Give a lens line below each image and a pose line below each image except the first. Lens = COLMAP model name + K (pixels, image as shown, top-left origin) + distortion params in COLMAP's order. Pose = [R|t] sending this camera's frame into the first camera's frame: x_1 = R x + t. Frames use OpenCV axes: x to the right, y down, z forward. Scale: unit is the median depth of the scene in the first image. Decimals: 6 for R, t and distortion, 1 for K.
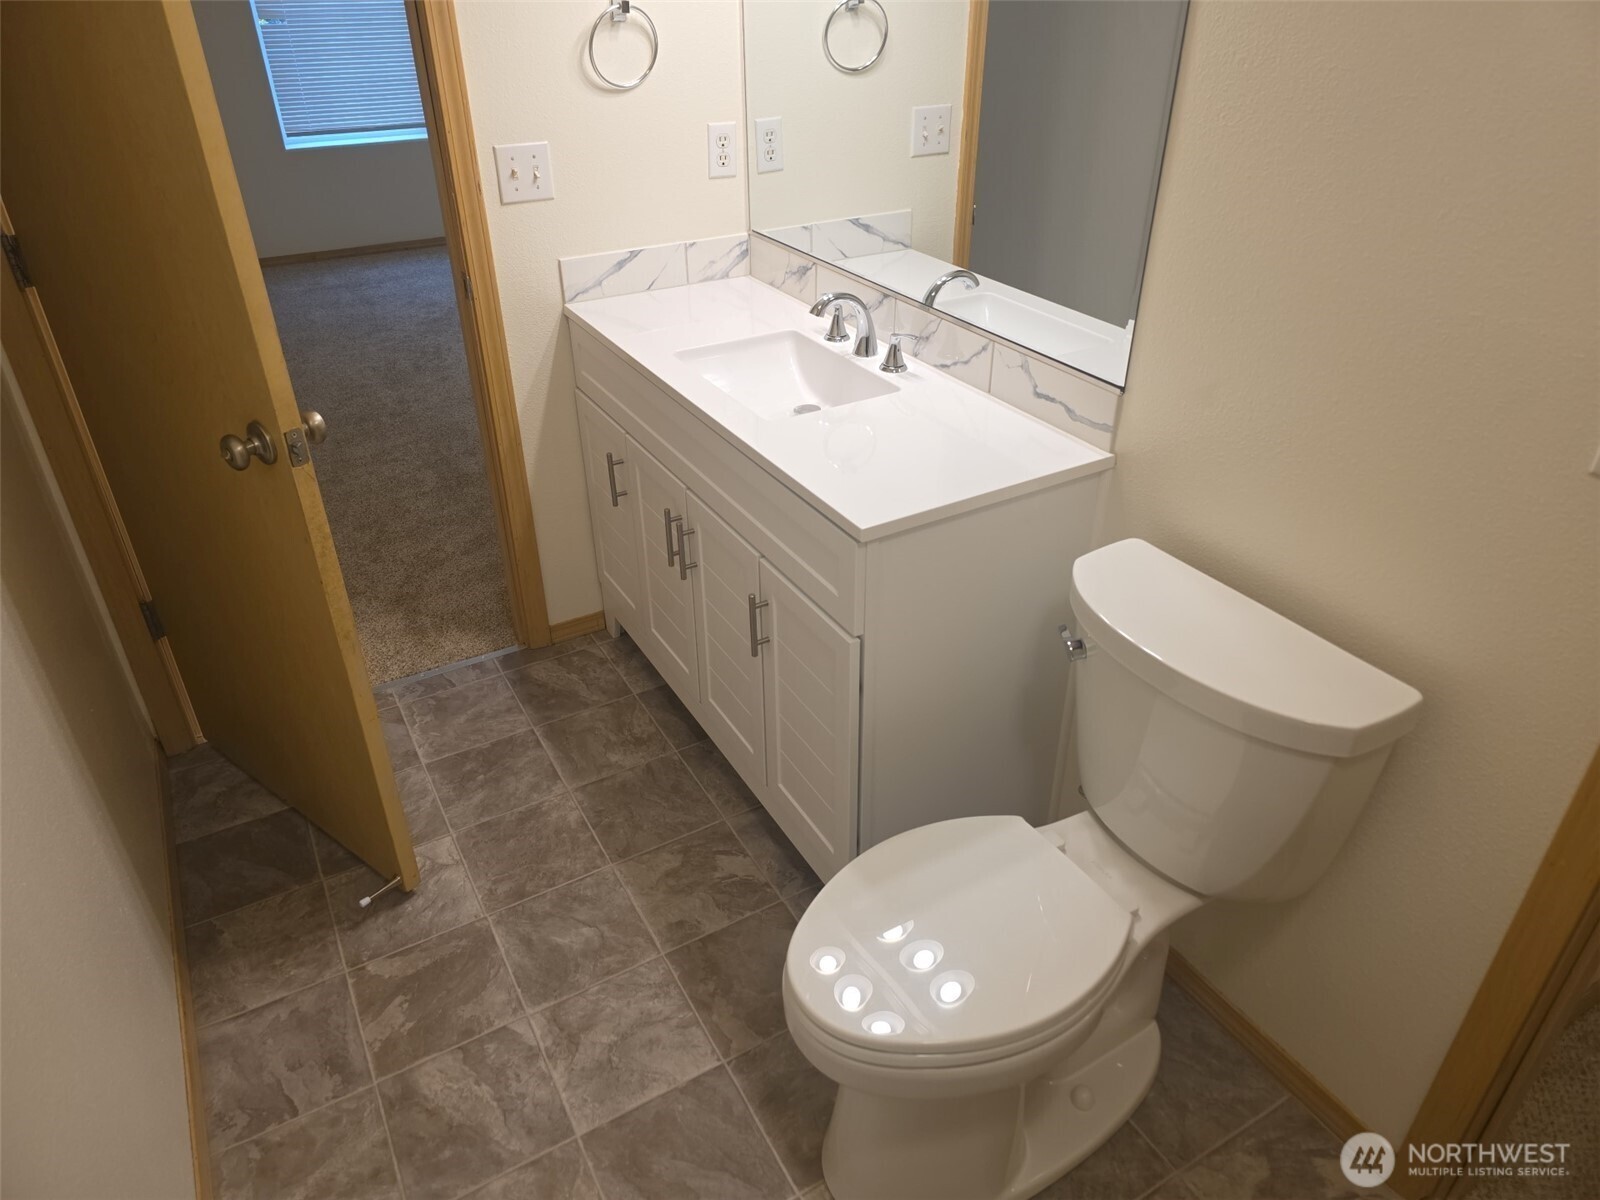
lens RADIAL K [[1057.0, 0, 801.2], [0, 1057.0, 596.5], [0, 0, 1]] dist [0.007015, -0.008229]
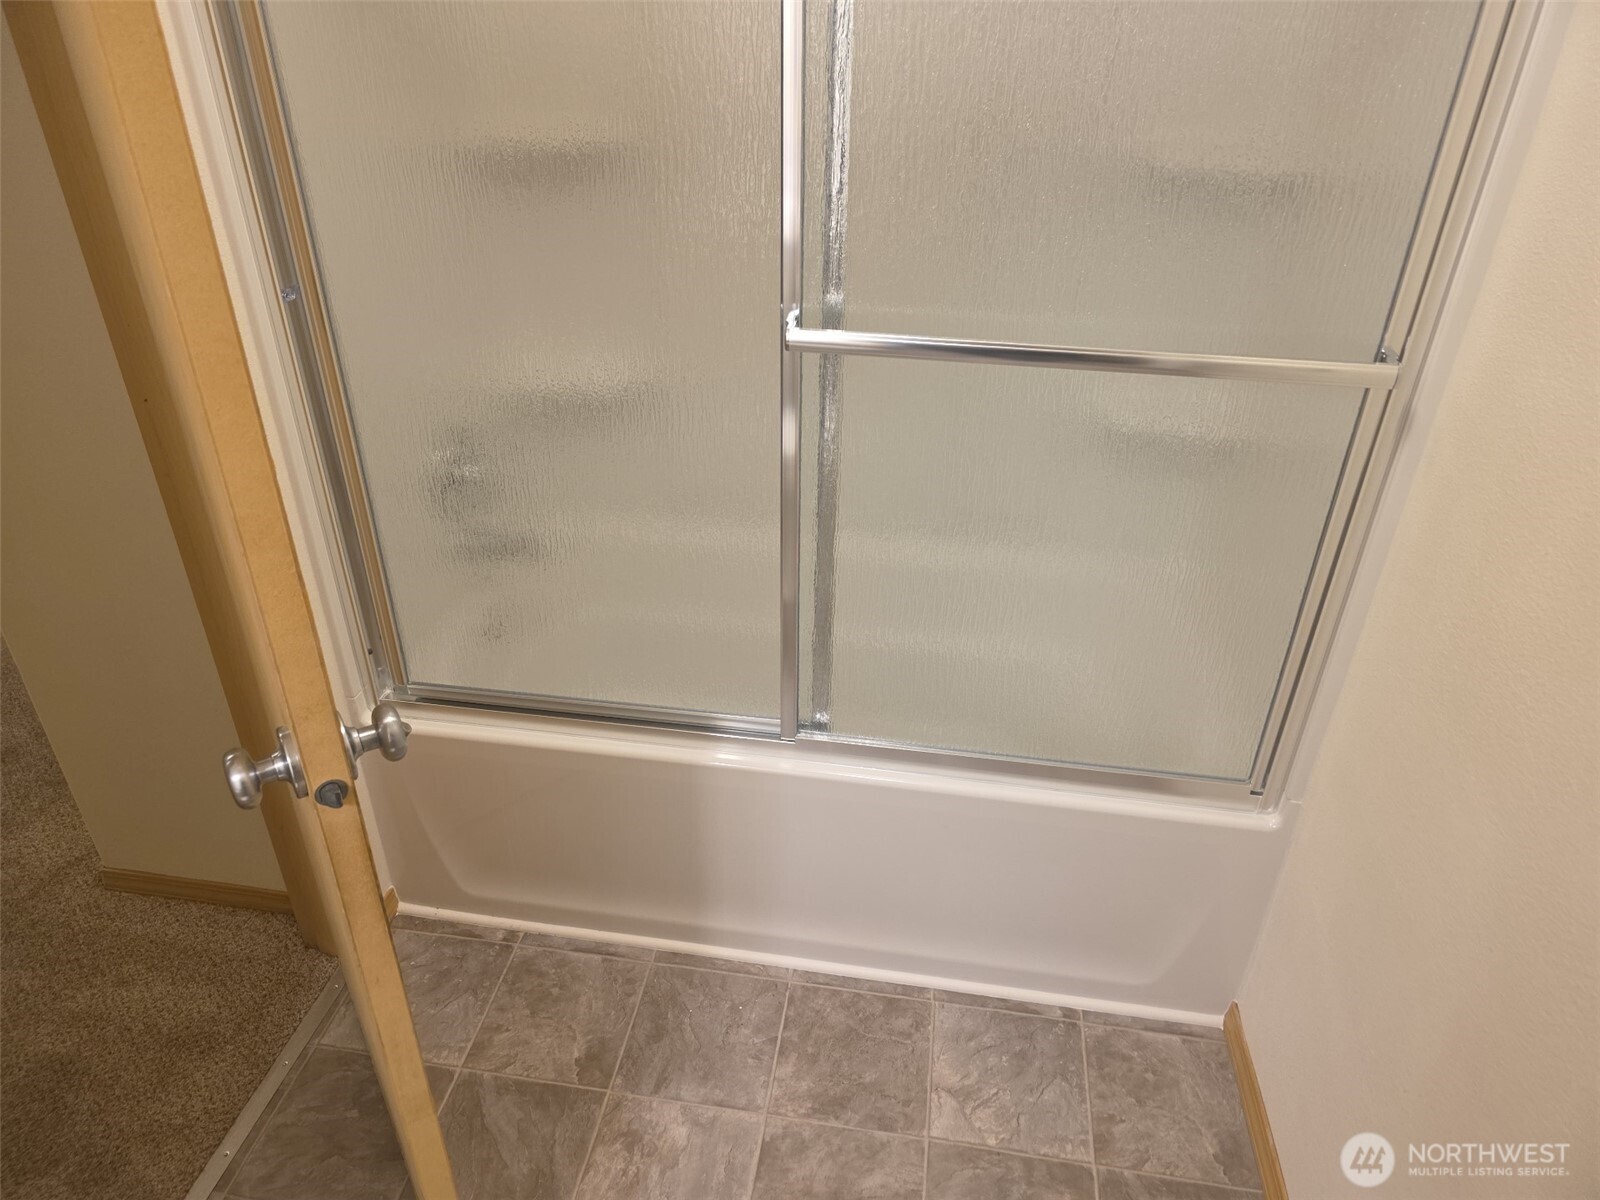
lens RADIAL K [[1057.0, 0, 796.0], [0, 1057.0, 597.6], [0, 0, 1]] dist [0.007015, -0.008229]
pose [[-0.781030, -0.327918, 0.531471, -0.531255], [0.325793, 0.512101, 0.794740, -0.596451], [-0.532777, 0.793865, -0.293132, 0.968273]]
